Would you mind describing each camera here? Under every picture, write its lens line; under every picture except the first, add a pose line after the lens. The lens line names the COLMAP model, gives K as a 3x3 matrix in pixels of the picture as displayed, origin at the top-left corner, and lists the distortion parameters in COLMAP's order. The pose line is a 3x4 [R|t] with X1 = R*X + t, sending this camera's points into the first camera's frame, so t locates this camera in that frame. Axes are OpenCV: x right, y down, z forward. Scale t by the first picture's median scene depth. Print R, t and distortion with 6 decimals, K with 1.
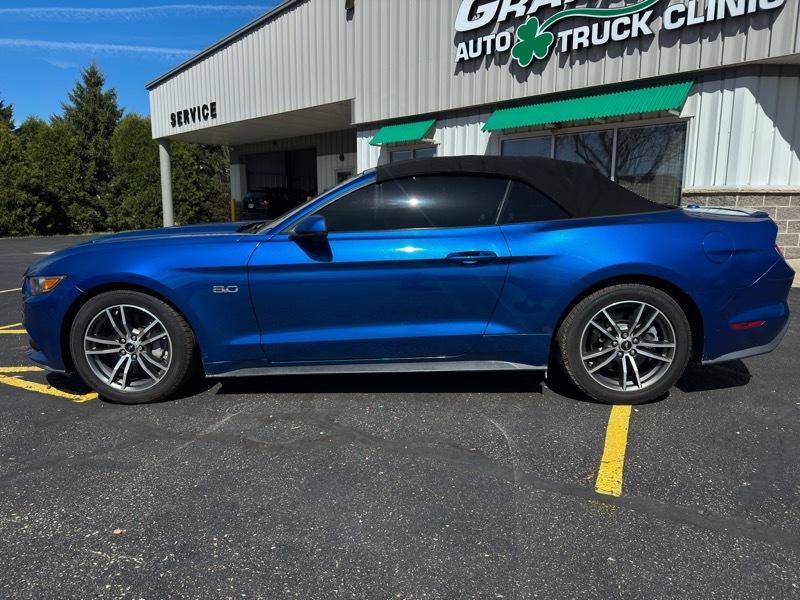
lens RADIAL K [[566.8, 0, 402.2], [0, 566.8, 300.7], [0, 0, 1]] dist [0.035668, -0.044901]
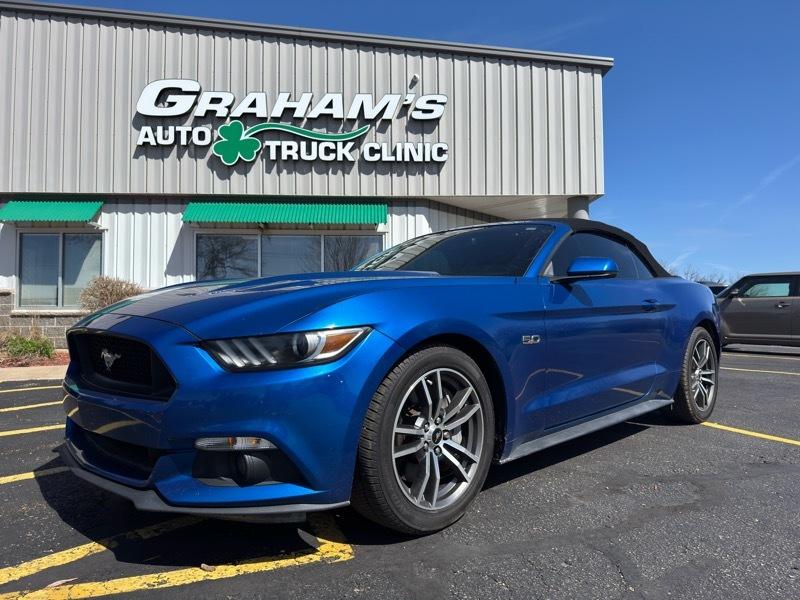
lens RADIAL K [[560.8, 0, 402.7], [0, 560.8, 300.9], [0, 0, 1]] dist [0.033709, -0.041891]
pose [[0.677186, 0.029044, 0.735238, -0.302853], [0.121140, 0.981185, -0.150335, 0.006959], [-0.725771, 0.190871, 0.660927, 0.179053]]
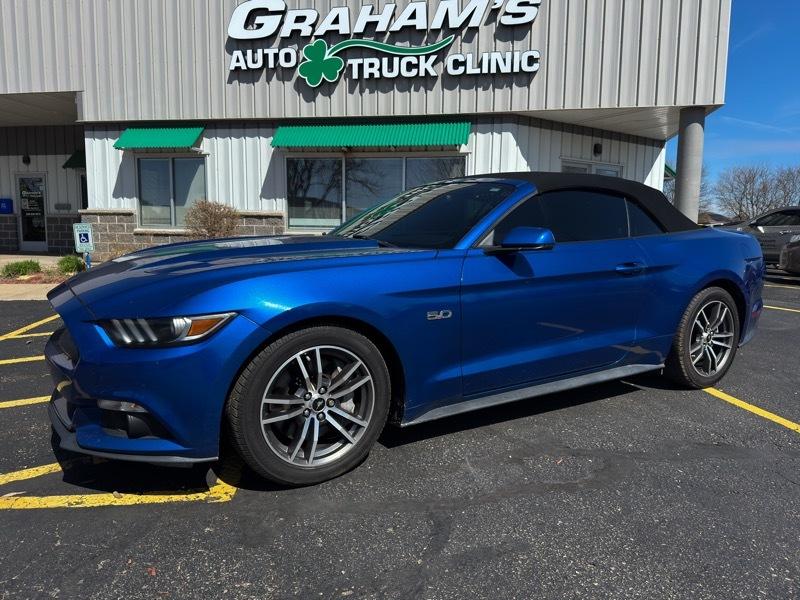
lens RADIAL K [[573.0, 0, 398.8], [0, 573.0, 296.0], [0, 0, 1]] dist [0.038730, -0.046111]
pose [[0.830596, -0.050527, 0.554578, -0.245503], [0.076065, 0.996835, -0.023103, -0.009656], [-0.551656, 0.061374, 0.831811, 0.100940]]
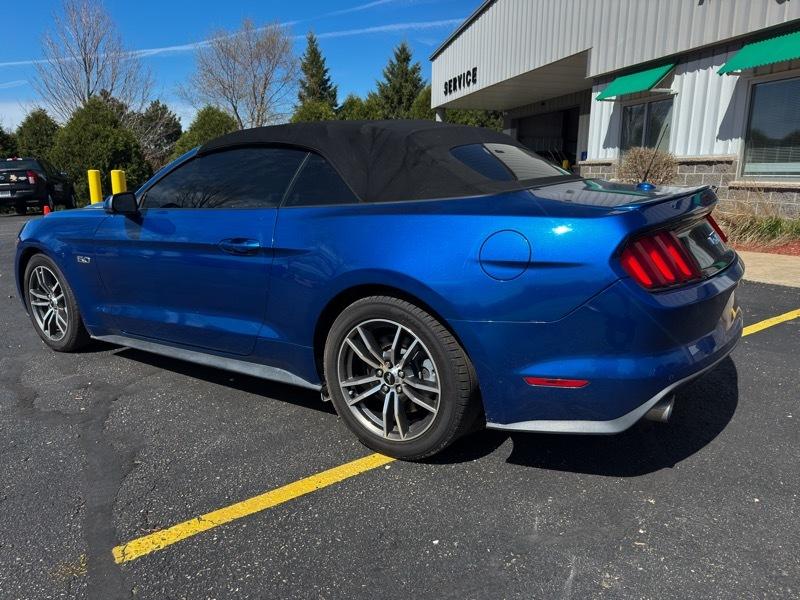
lens RADIAL K [[566.8, 0, 402.2], [0, 566.8, 300.7], [0, 0, 1]] dist [0.035668, -0.044901]
pose [[0.850123, 0.112868, -0.514345, 0.223149], [-0.080759, 0.993149, 0.084456, -0.024430], [0.520354, -0.030260, 0.853414, 0.111139]]
